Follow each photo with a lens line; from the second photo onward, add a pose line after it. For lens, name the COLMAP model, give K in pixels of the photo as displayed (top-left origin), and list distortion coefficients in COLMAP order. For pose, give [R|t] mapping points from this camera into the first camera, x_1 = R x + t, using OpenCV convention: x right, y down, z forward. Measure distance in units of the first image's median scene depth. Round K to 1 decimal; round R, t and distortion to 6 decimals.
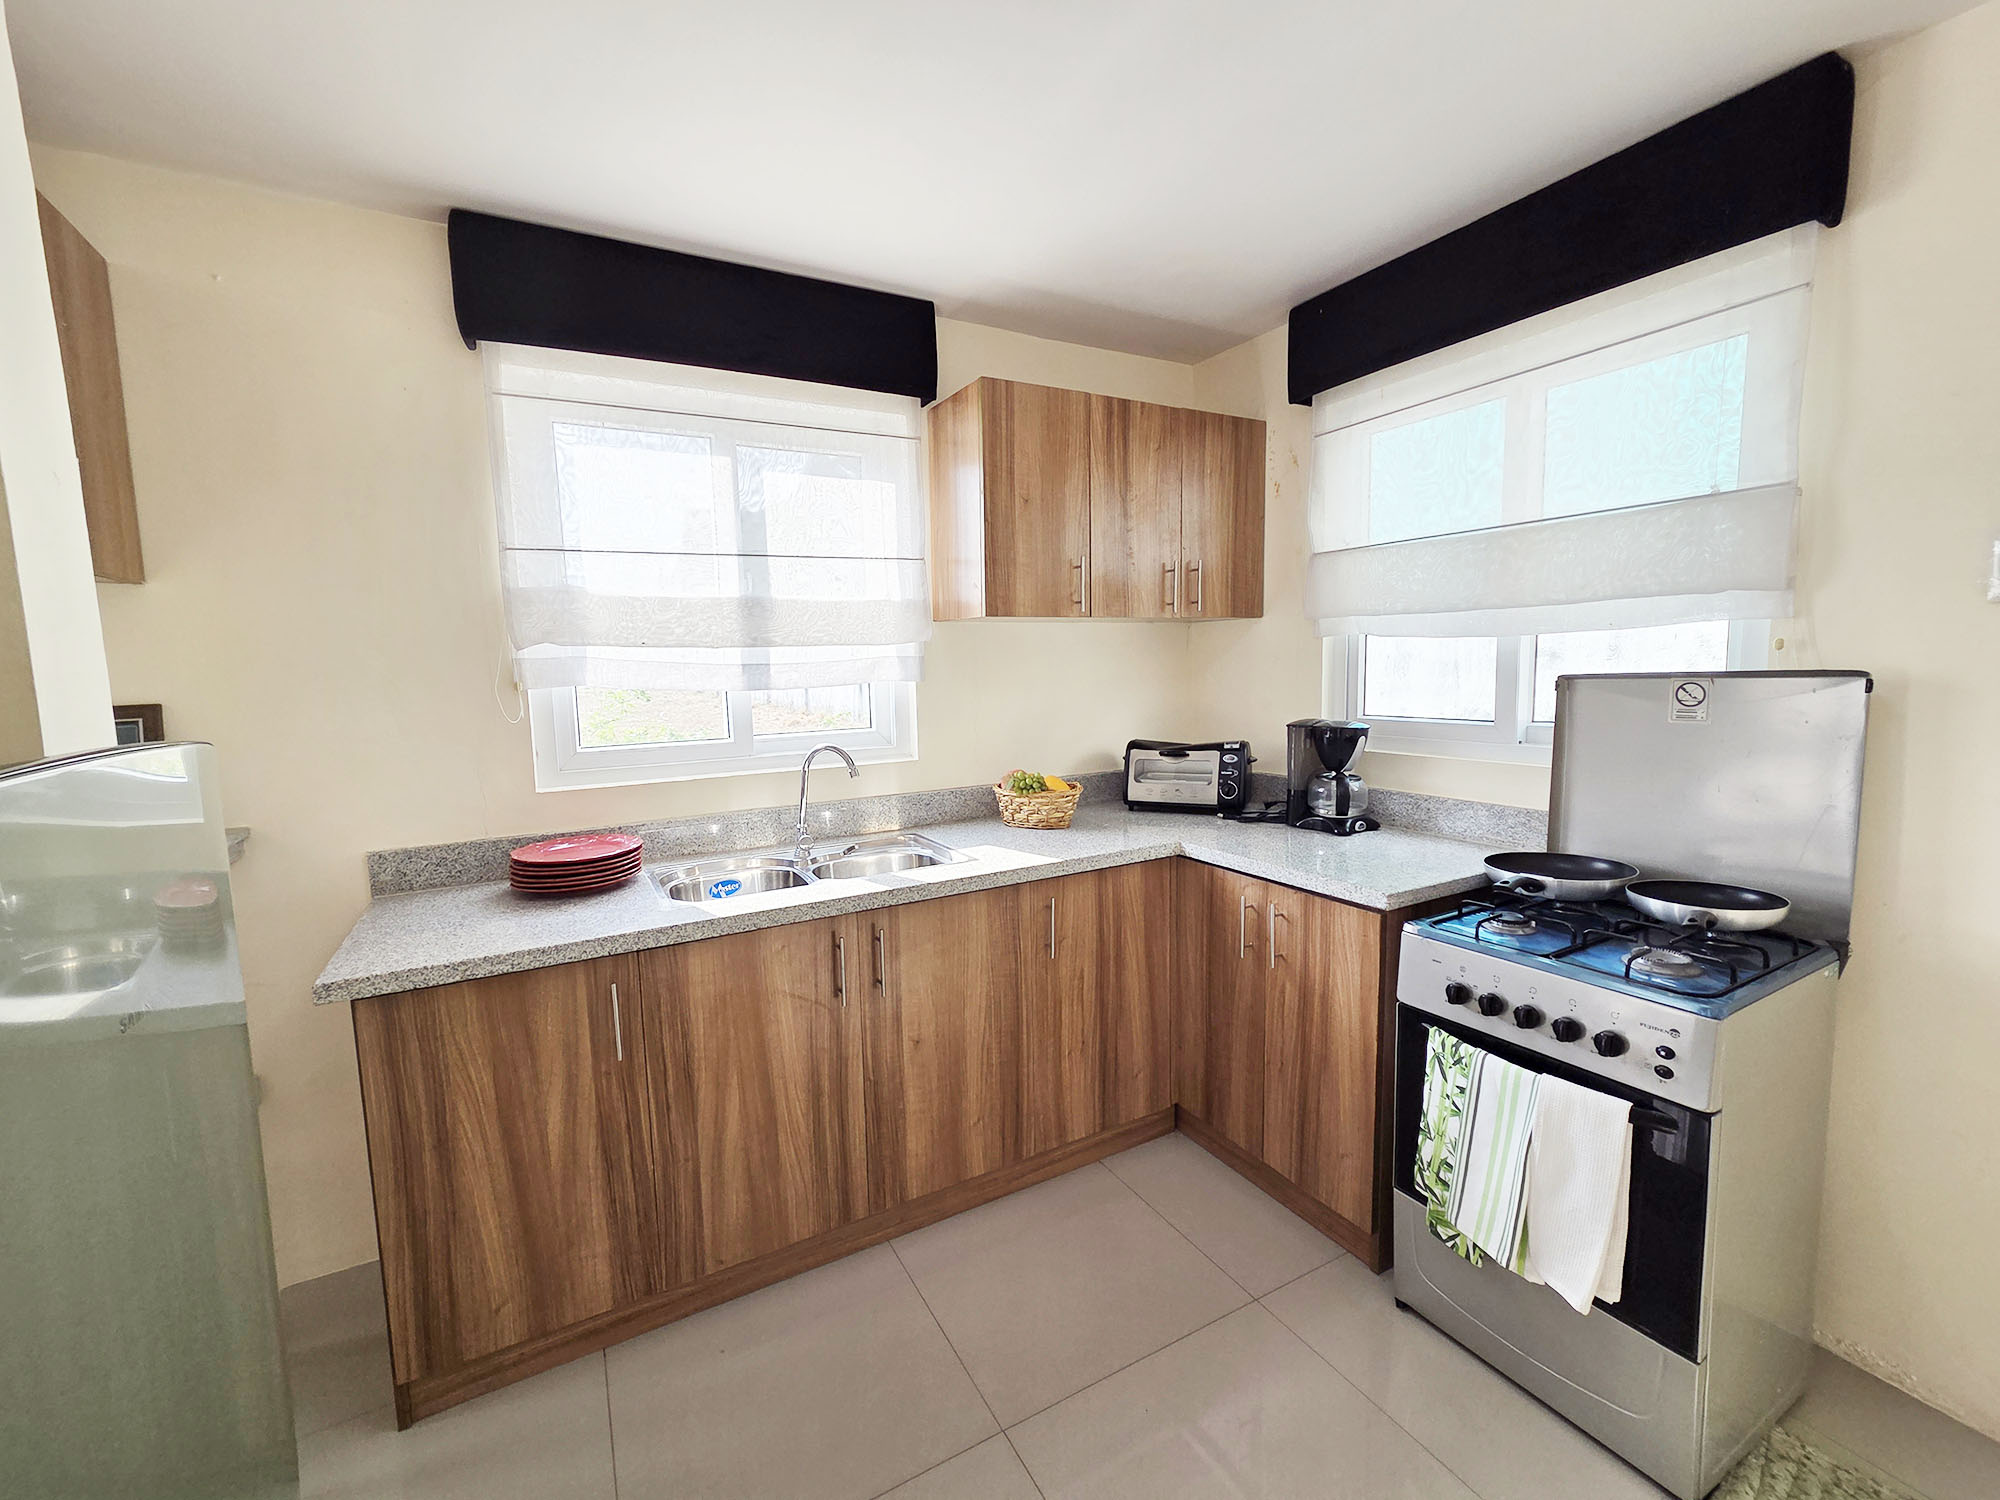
lens RADIAL K [[821.8, 0, 1000.0], [0, 821.8, 750.0], [0, 0, 1]] dist [0.001327, -0.000060]
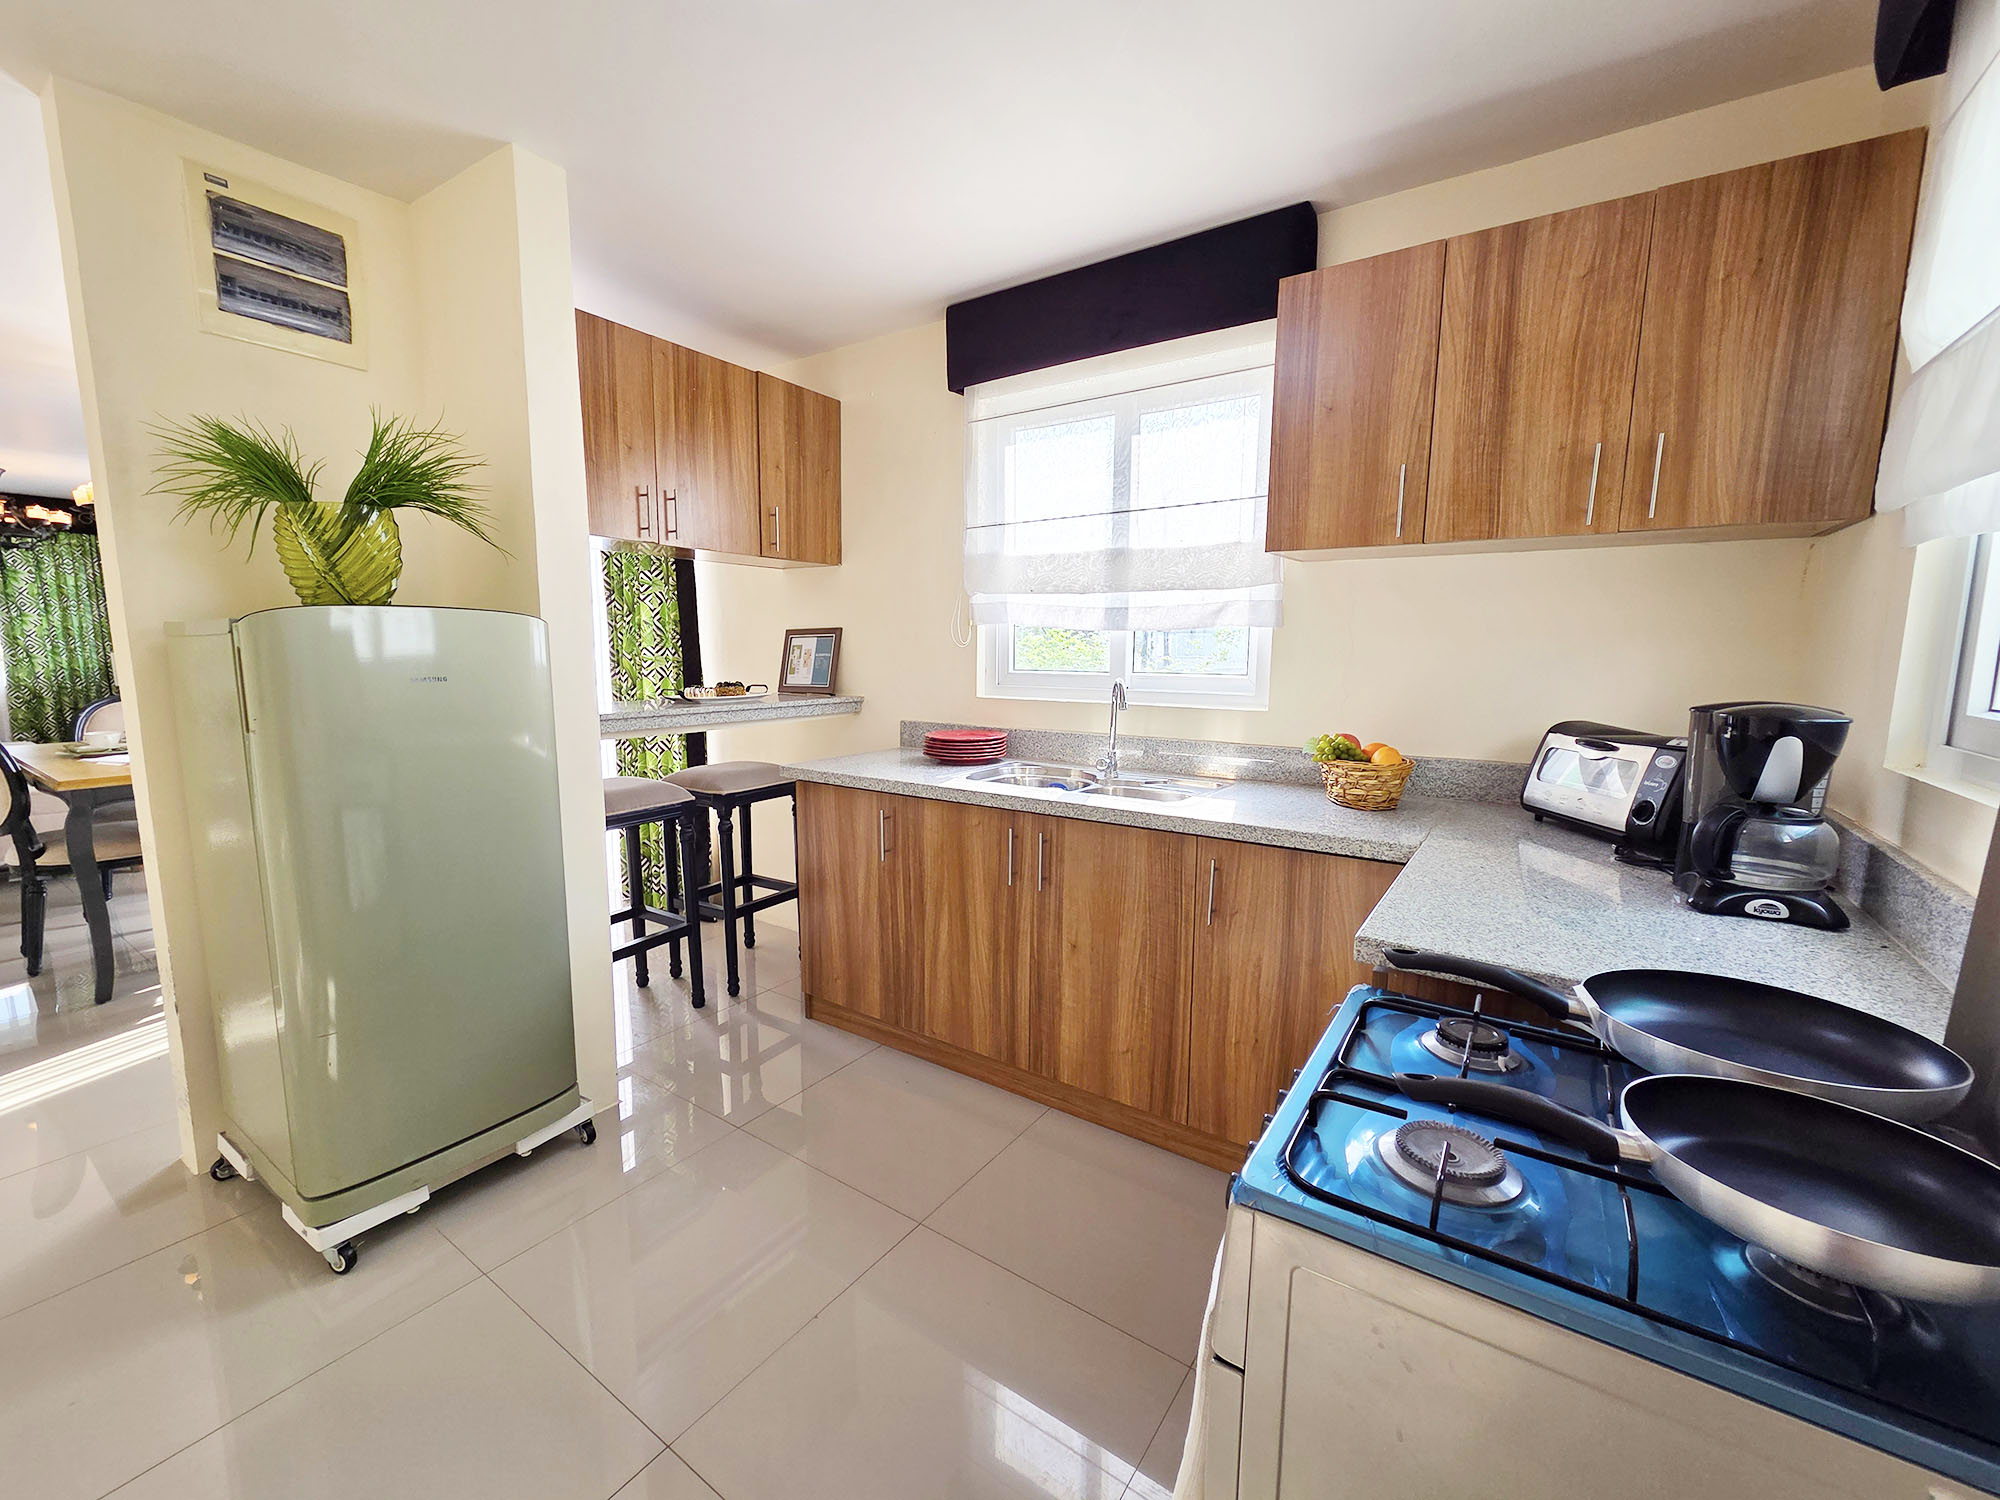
lens RADIAL K [[821.8, 0, 1000.0], [0, 821.8, 750.0], [0, 0, 1]] dist [0.001327, -0.000060]
pose [[0.453425, 0.143149, -0.879724, 0.776573], [-0.112653, 0.988307, 0.102754, -0.007808], [0.884146, 0.052513, 0.464249, 0.379721]]
